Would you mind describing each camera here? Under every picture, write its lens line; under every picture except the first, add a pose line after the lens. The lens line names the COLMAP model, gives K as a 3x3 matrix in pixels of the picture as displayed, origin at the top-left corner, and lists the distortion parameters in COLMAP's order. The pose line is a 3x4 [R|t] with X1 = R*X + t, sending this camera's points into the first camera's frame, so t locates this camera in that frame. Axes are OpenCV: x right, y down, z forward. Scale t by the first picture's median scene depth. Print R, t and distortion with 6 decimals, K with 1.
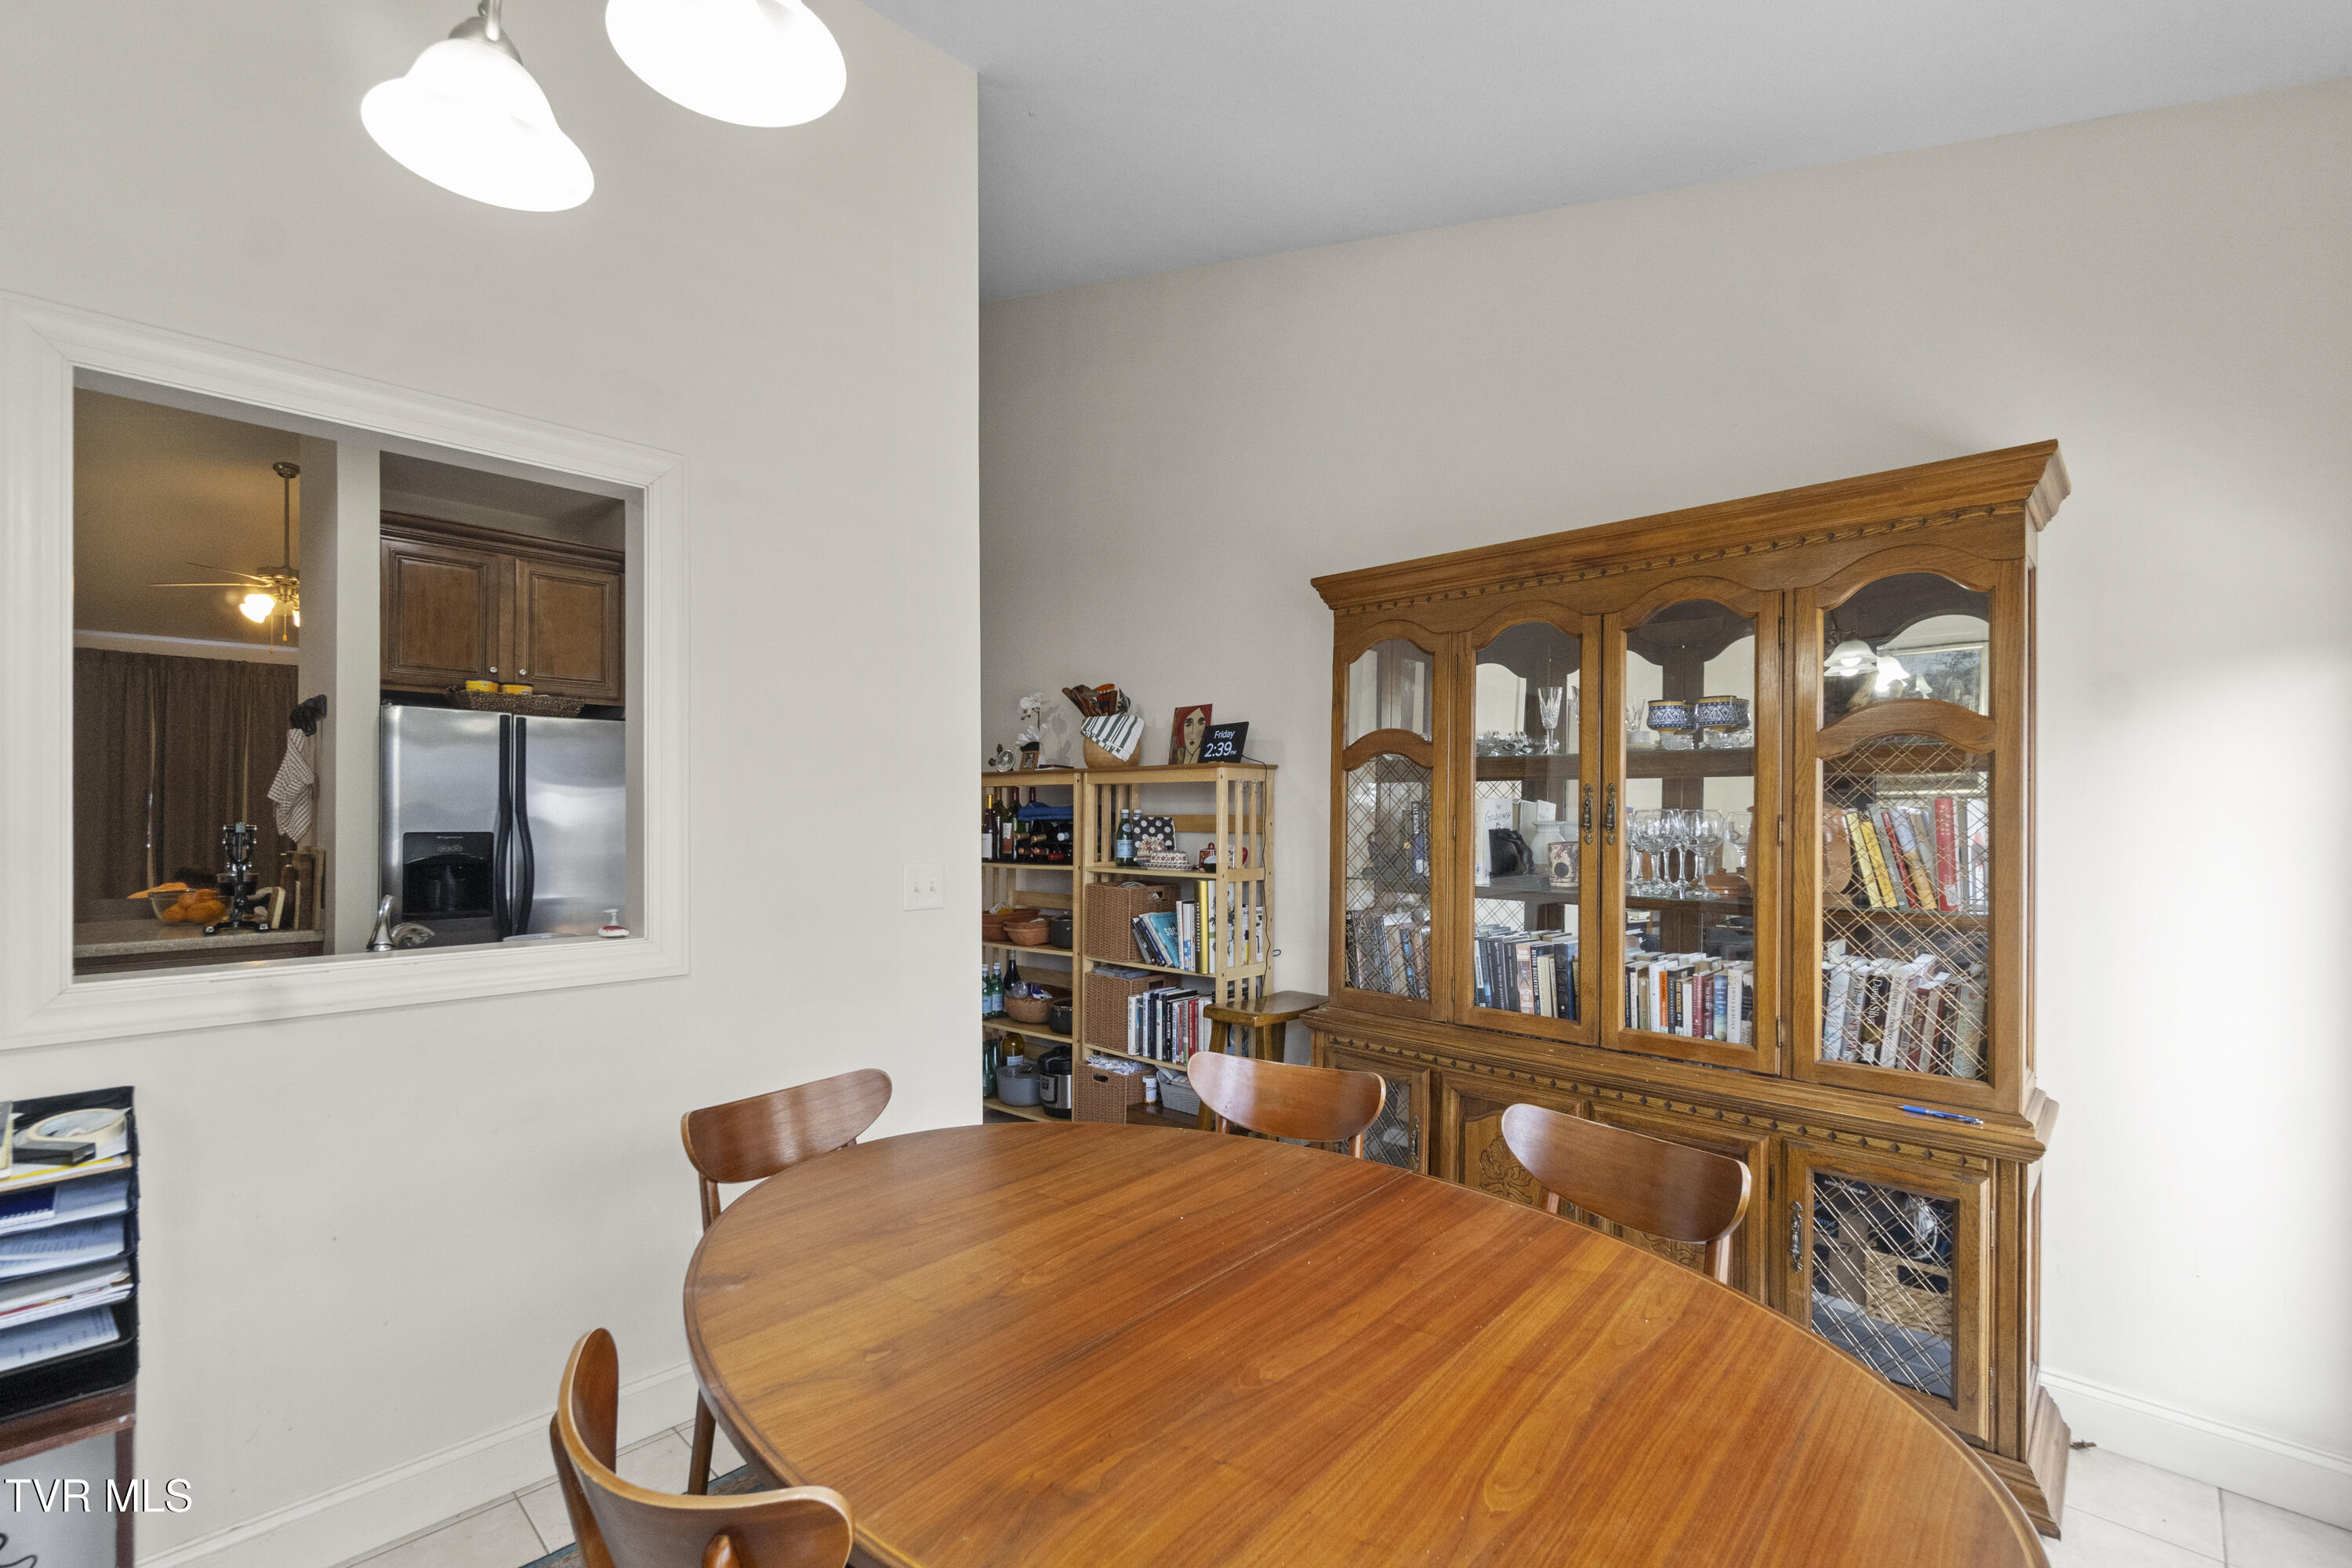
lens RADIAL K [[1015.6, 0, 1171.3], [0, 1015.6, 782.1], [0, 0, 1]] dist [-0.002682, 0.000113]
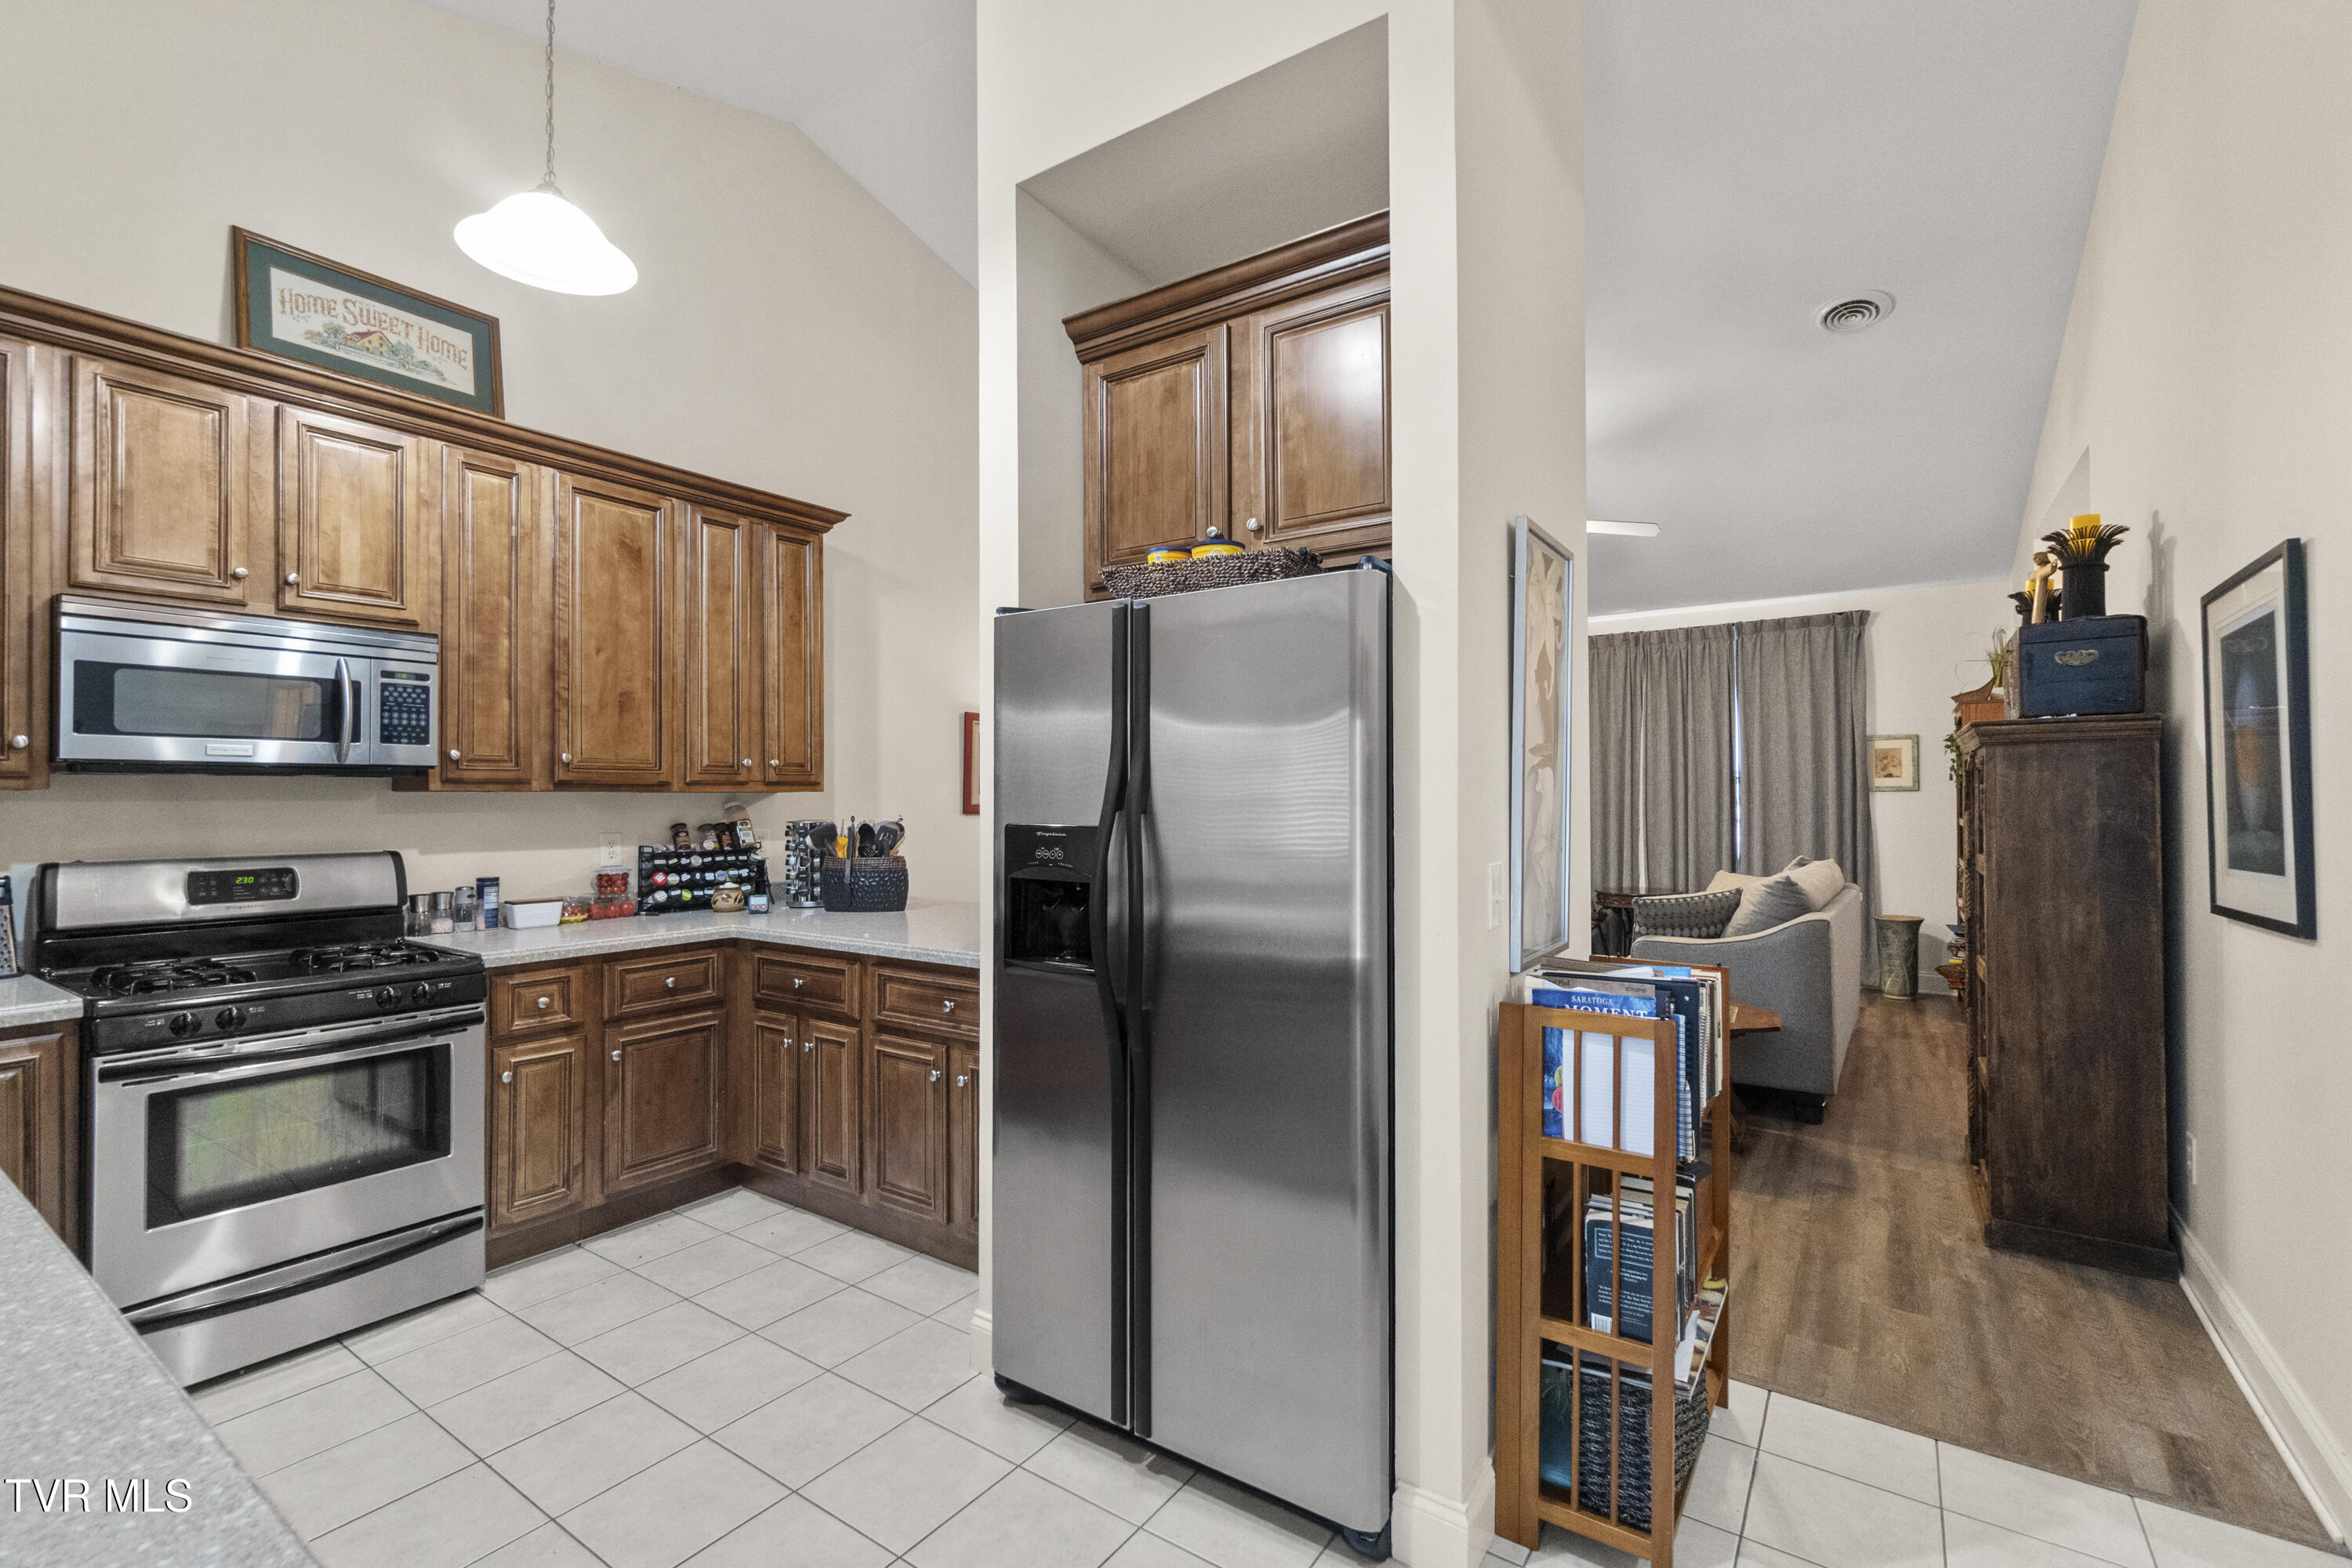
lens RADIAL K [[1032.5, 0, 1174.6], [0, 1032.5, 790.2], [0, 0, 1]] dist [-0.000189, -0.000462]
pose [[0.157218, -0.006952, -0.987539, -0.133147], [0.028803, 0.999582, -0.002451, 0.032652], [0.987144, -0.028059, 0.157353, 0.993064]]
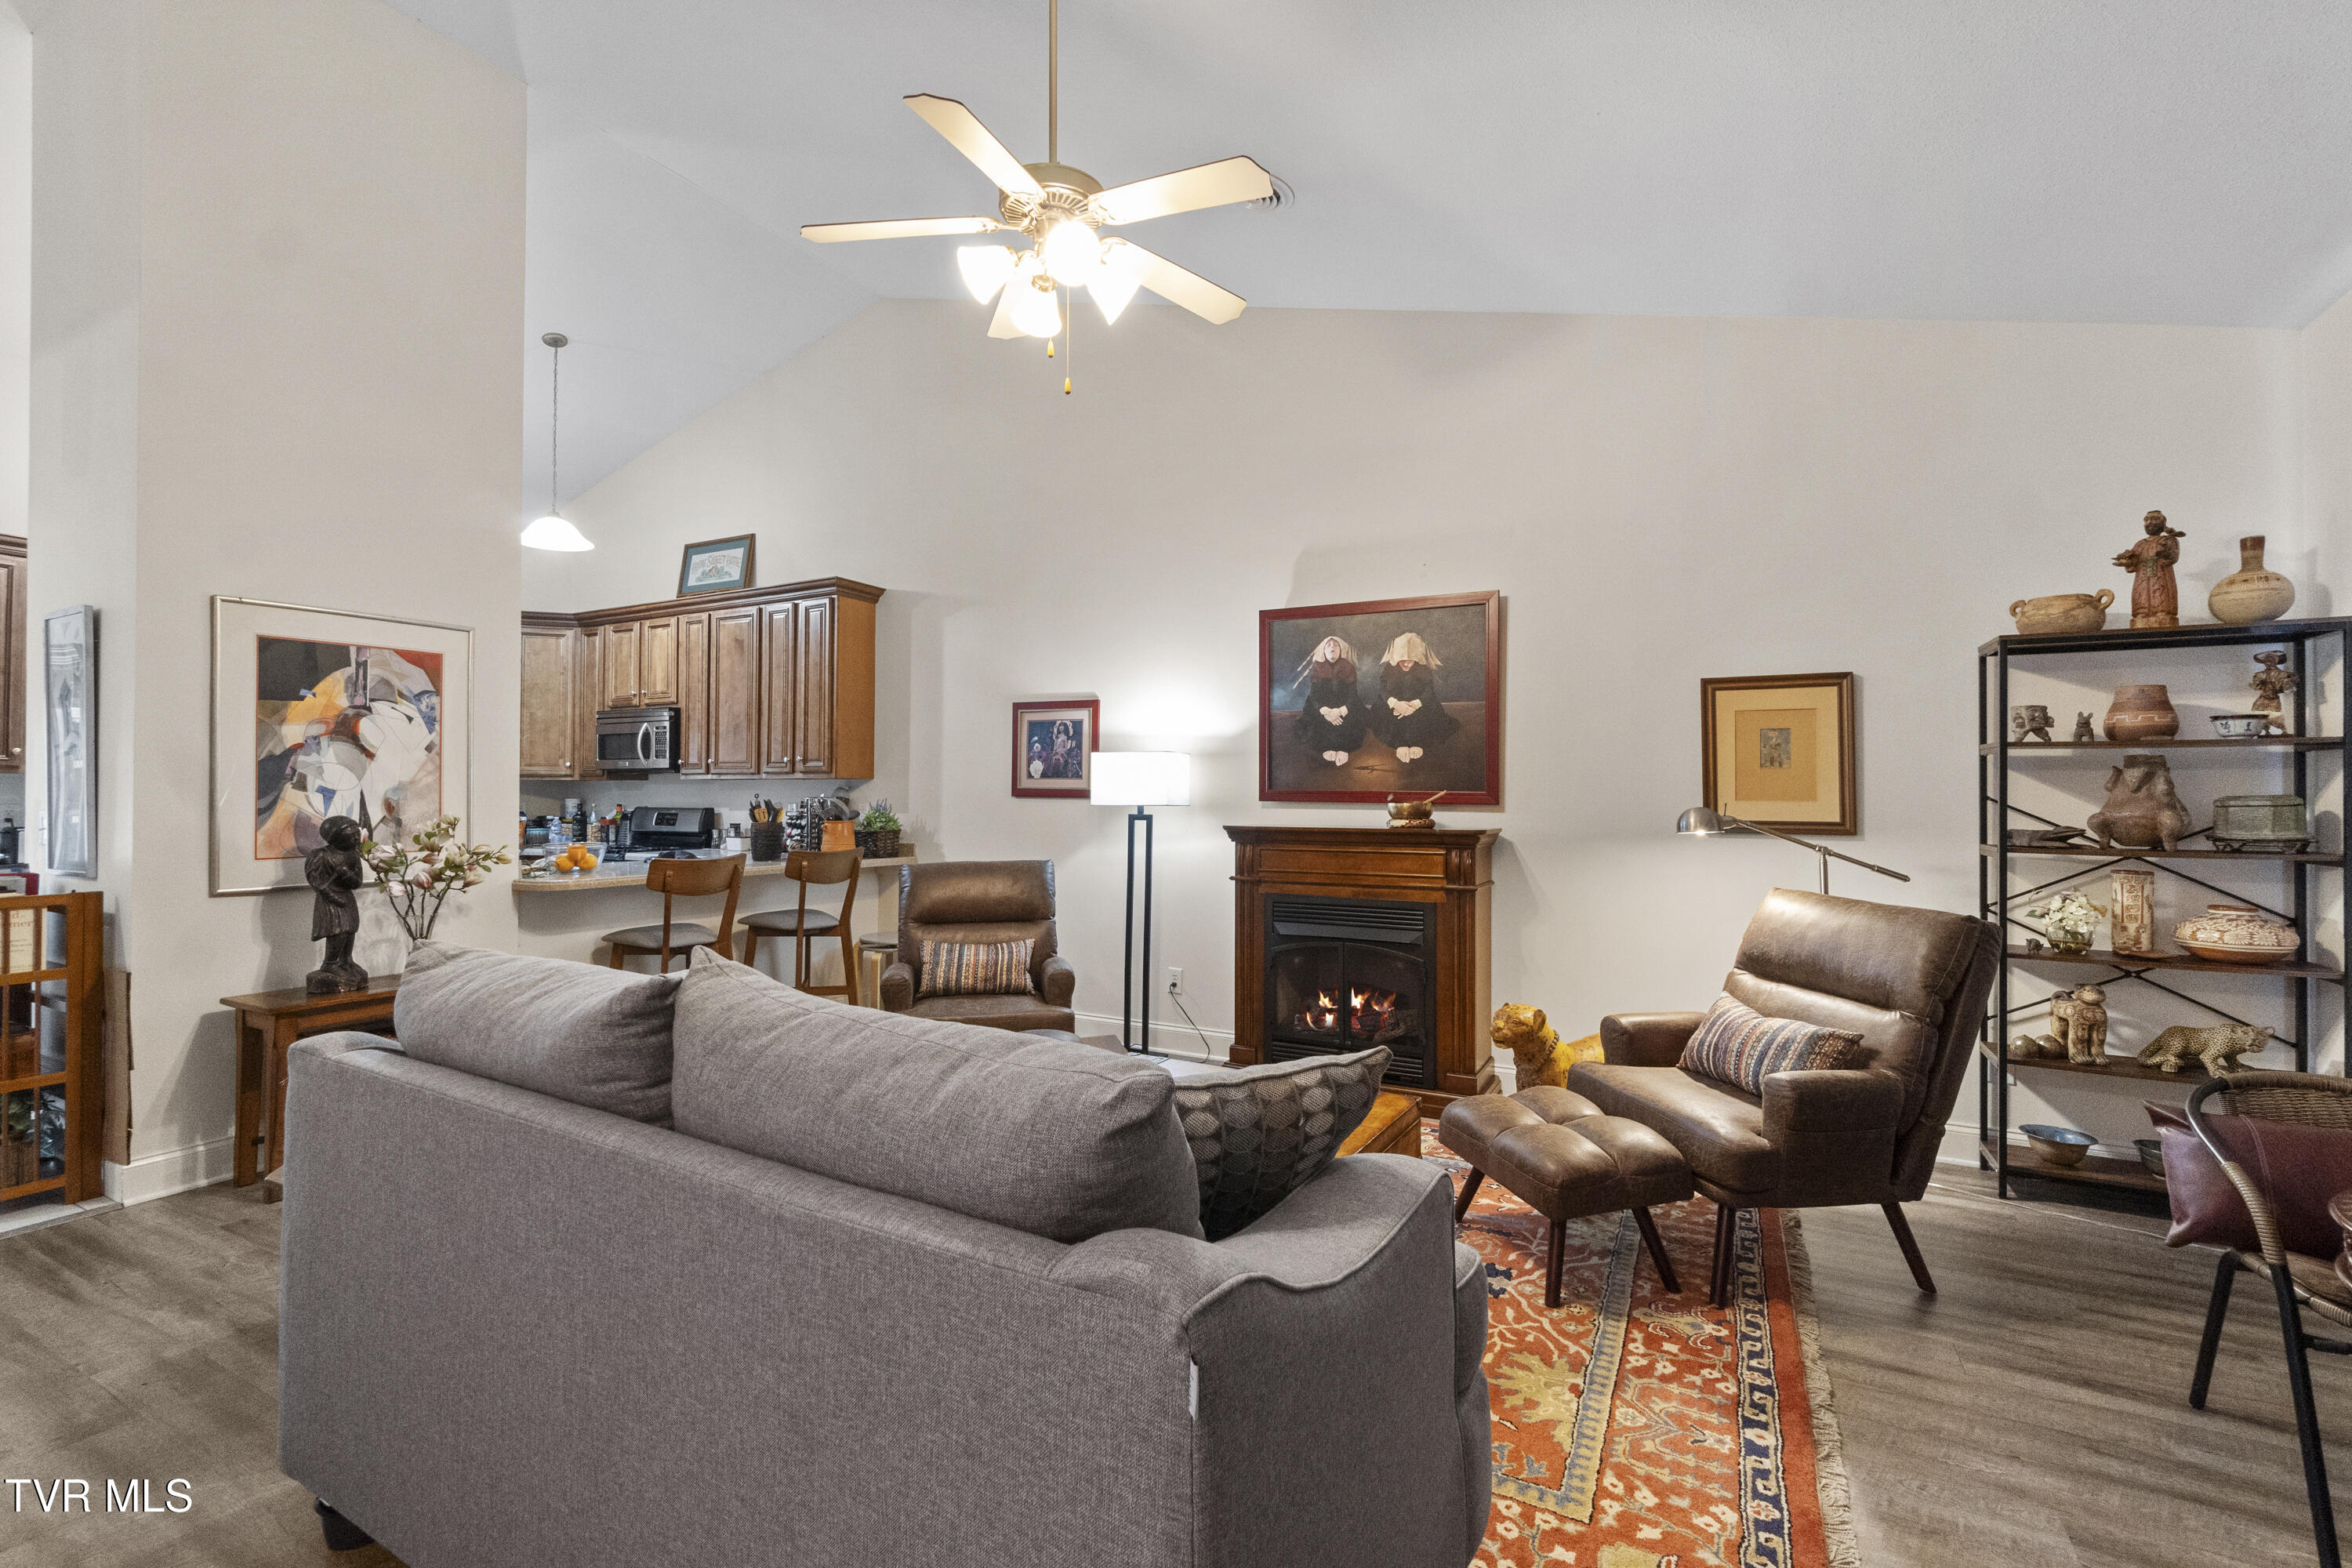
lens RADIAL K [[1015.6, 0, 1171.3], [0, 1015.6, 782.1], [0, 0, 1]] dist [-0.002682, 0.000113]
pose [[-0.965238, -0.004685, -0.261332, -1.395933], [0.005582, 0.999242, -0.038530, 0.090205], [0.261314, -0.038649, -0.964480, 2.426848]]
